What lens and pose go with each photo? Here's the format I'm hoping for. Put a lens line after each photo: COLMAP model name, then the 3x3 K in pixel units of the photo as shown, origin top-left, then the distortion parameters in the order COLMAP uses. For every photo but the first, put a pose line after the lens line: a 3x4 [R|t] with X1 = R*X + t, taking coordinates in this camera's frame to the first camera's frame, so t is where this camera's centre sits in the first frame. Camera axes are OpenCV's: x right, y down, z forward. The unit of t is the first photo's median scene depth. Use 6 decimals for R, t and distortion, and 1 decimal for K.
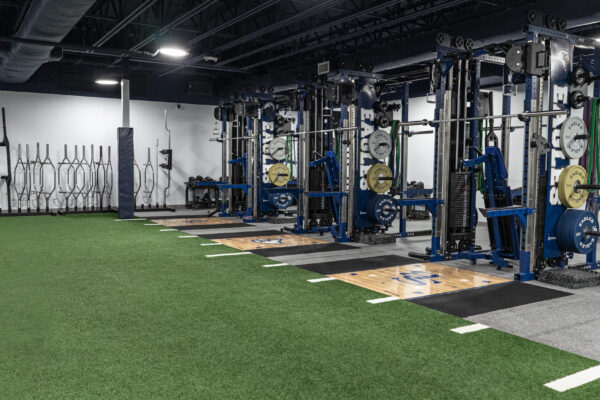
lens RADIAL K [[552.2, 0, 296.1], [0, 552.2, 198.4], [0, 0, 1]] dist [-0.023186, 0.000000]
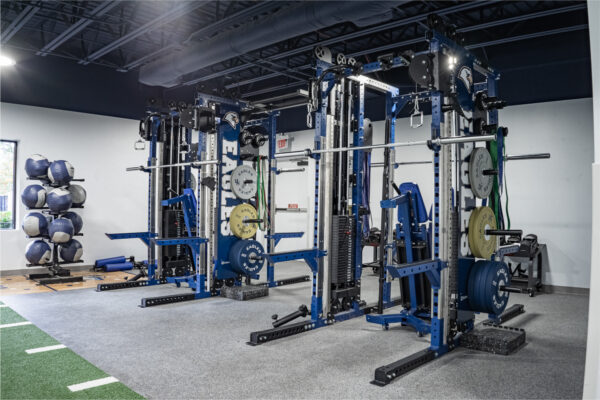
lens RADIAL K [[464.2, 0, 302.6], [0, 464.2, 198.4], [0, 0, 1]] dist [-0.007771, -0.029314]
pose [[0.960277, 0.008048, 0.278933, 0.037741], [0.013762, 0.997002, -0.076143, -0.016374], [-0.278710, 0.076957, 0.957287, 0.289904]]
